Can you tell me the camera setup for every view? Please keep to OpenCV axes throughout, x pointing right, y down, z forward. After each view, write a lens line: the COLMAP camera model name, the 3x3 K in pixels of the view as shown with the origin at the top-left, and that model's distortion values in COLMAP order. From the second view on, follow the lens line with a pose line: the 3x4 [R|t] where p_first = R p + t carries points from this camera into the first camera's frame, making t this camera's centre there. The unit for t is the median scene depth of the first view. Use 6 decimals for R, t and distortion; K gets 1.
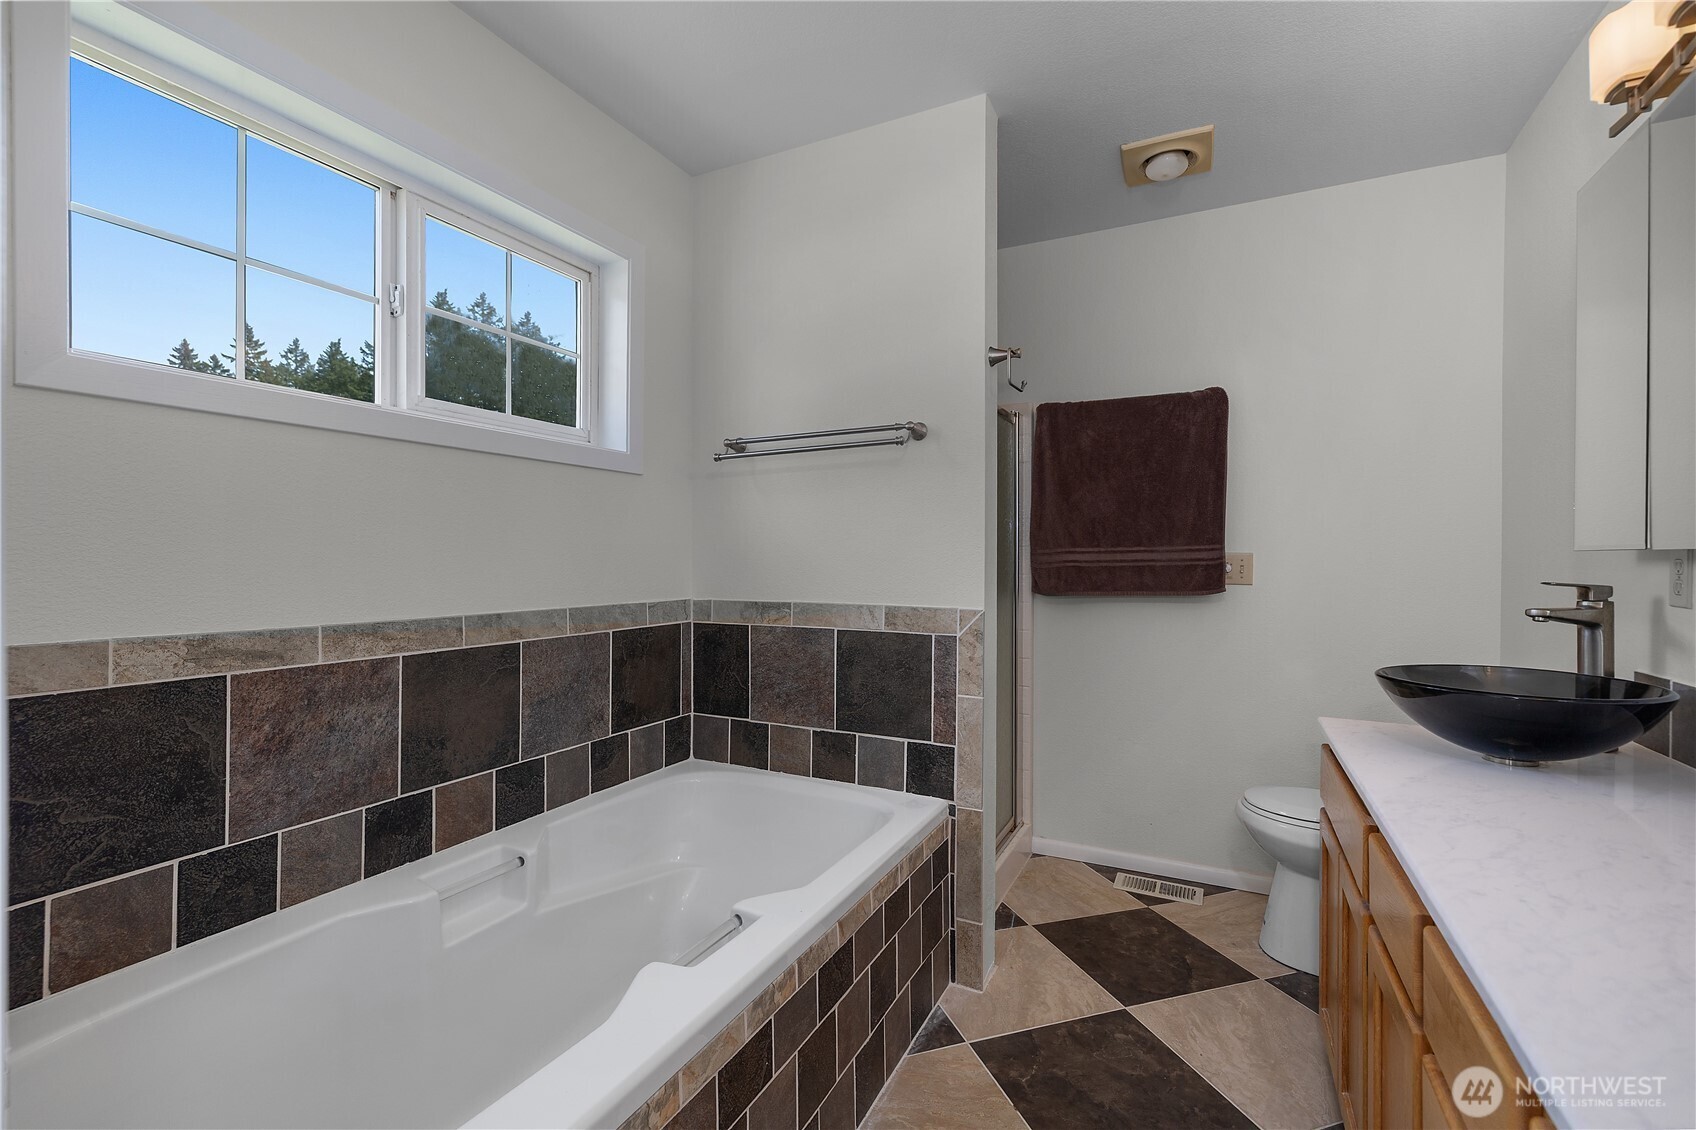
lens RADIAL K [[734.6, 0, 819.0], [0, 734.6, 561.1], [0, 0, 1]] dist [0.005716, -0.001599]
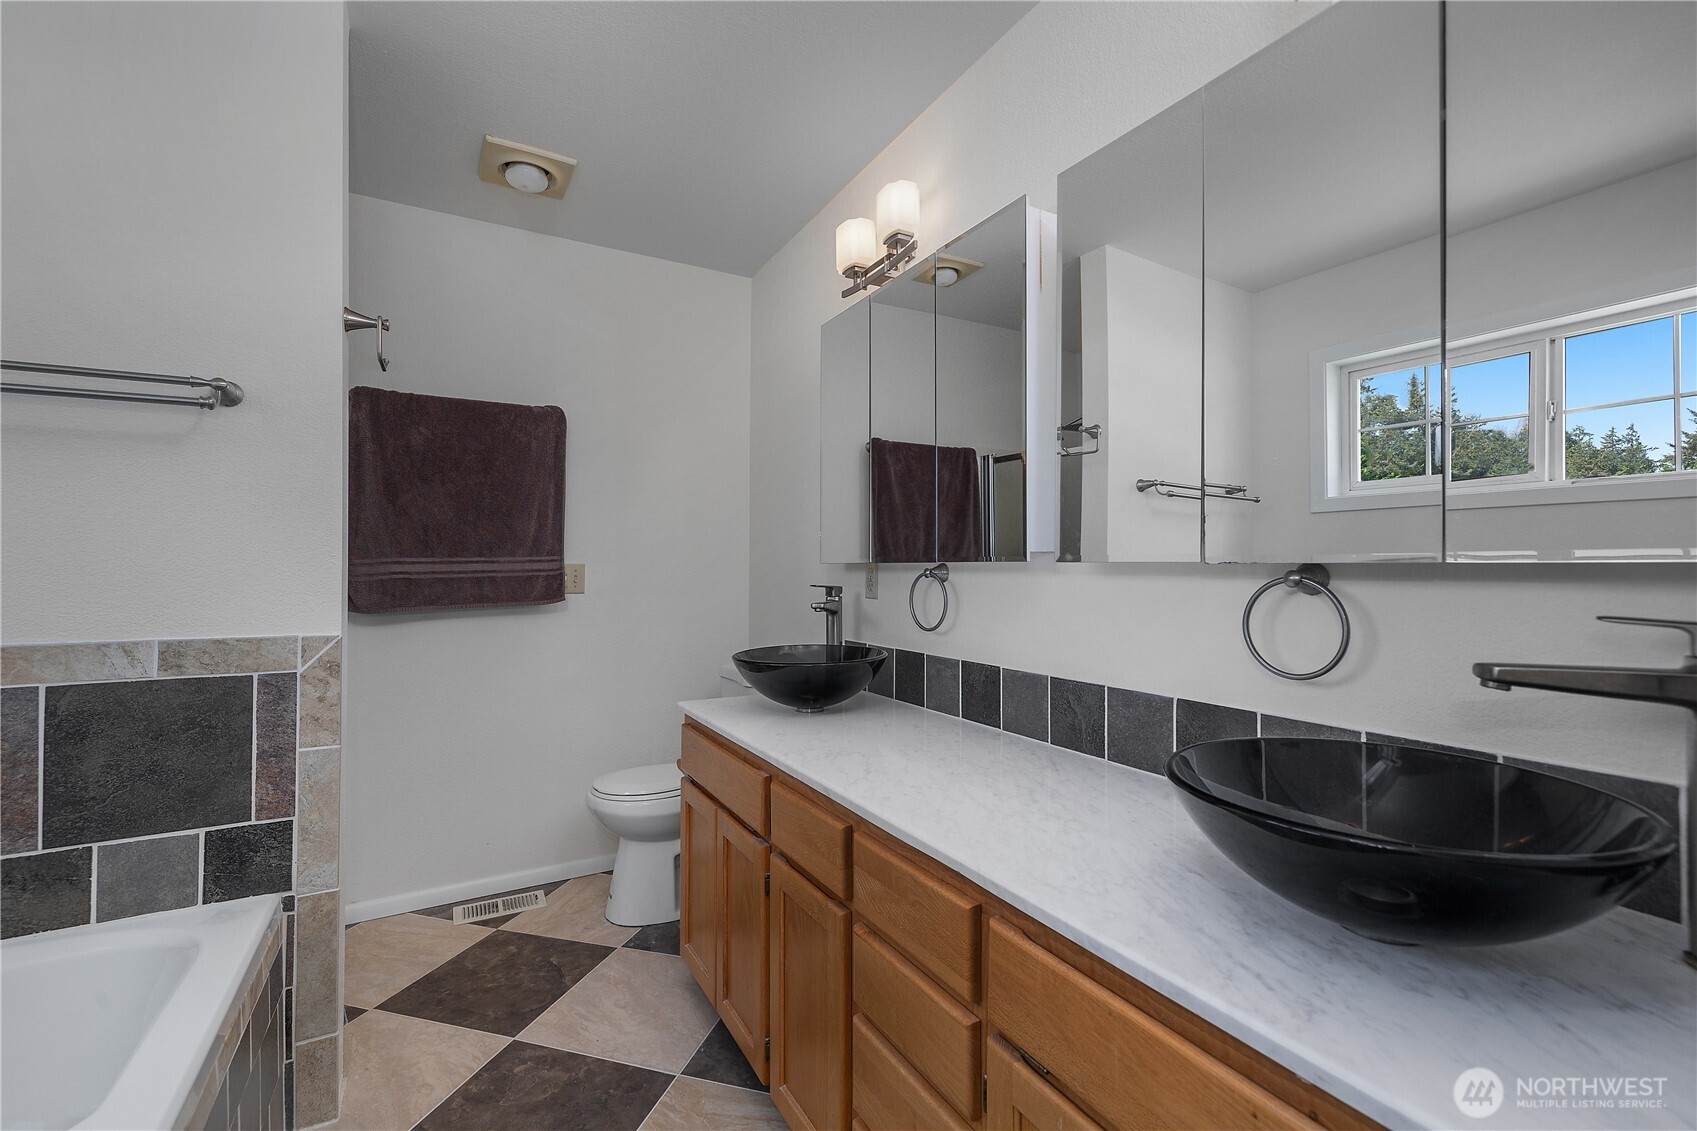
lens RADIAL K [[735.0, 0, 842.3], [0, 735.0, 565.2], [0, 0, 1]] dist [0.005716, -0.001599]
pose [[0.541108, 0.001361, 0.840952, -0.140494], [0.005535, 0.999971, -0.005180, -0.001889], [-0.840935, 0.007458, 0.541085, 0.102422]]
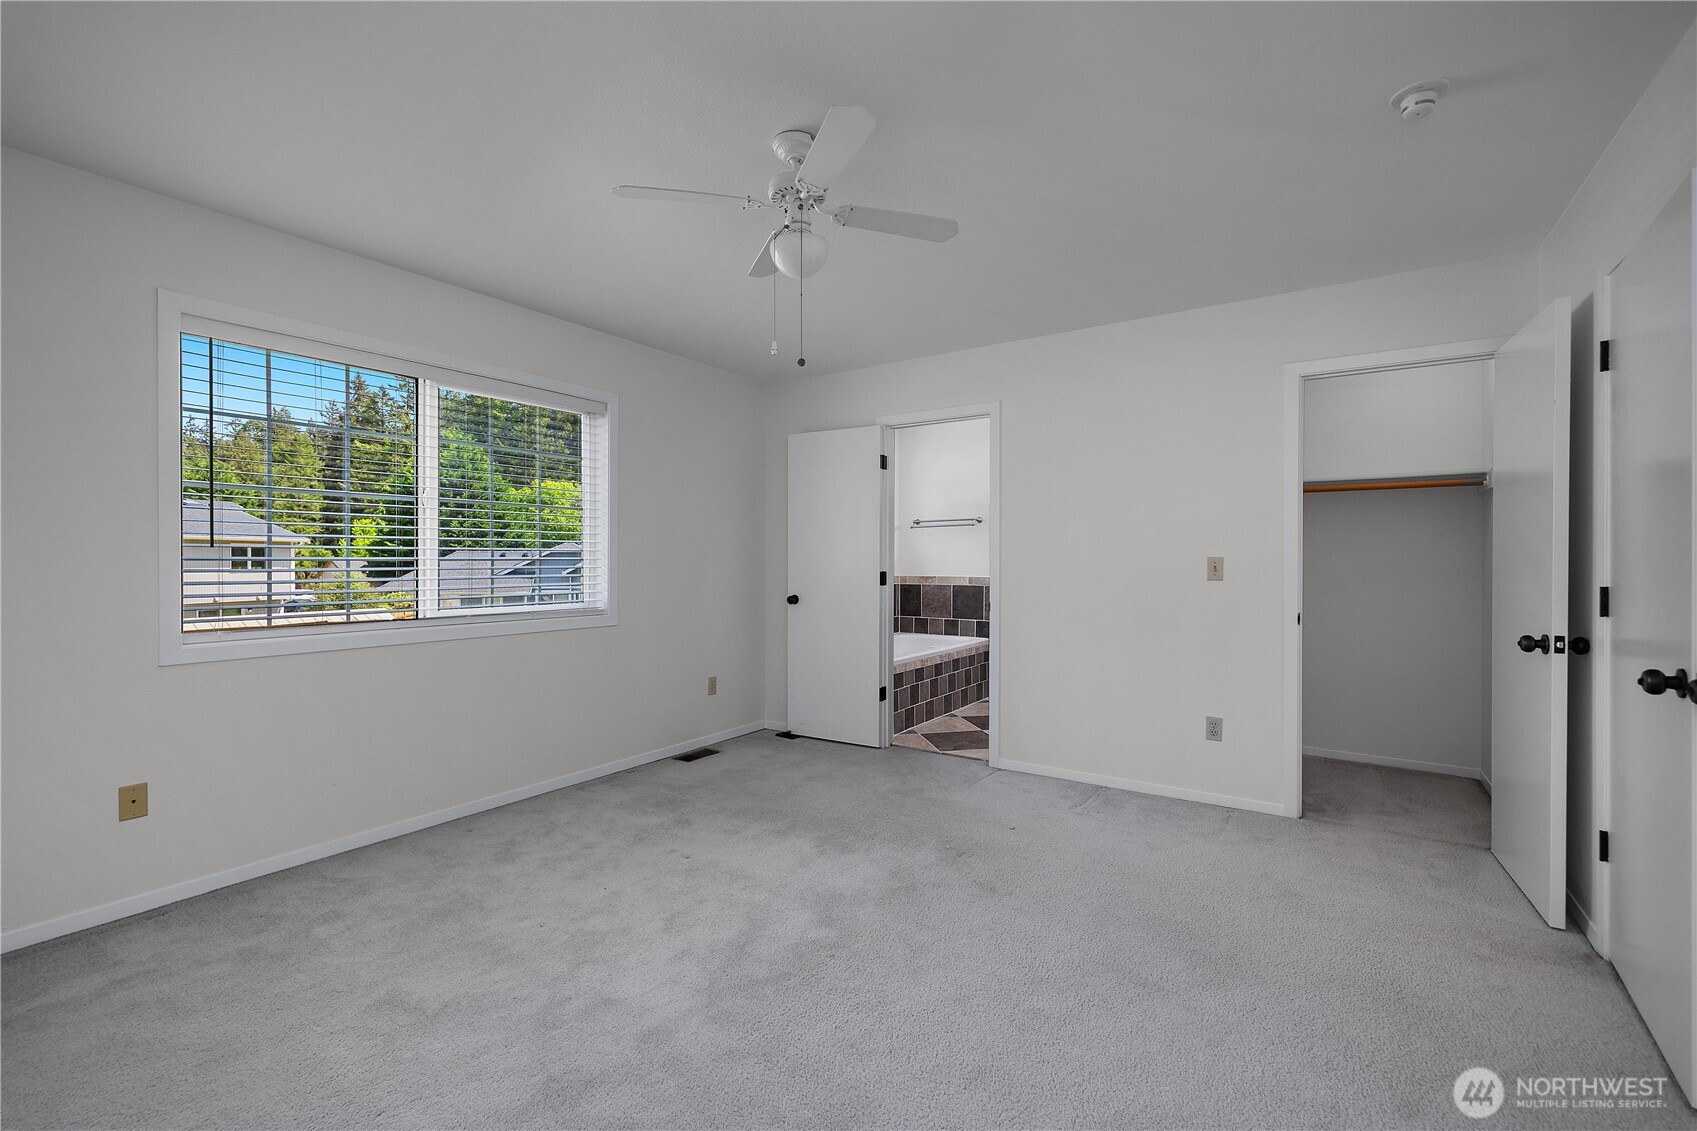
lens RADIAL K [[735.0, 0, 842.9], [0, 735.0, 568.4], [0, 0, 1]] dist [0.005716, -0.001599]
pose [[0.994820, 0.001410, -0.101641, -0.117659], [-0.001450, 0.999999, -0.000319, 0.027804], [0.101640, 0.000464, 0.994821, -2.070240]]
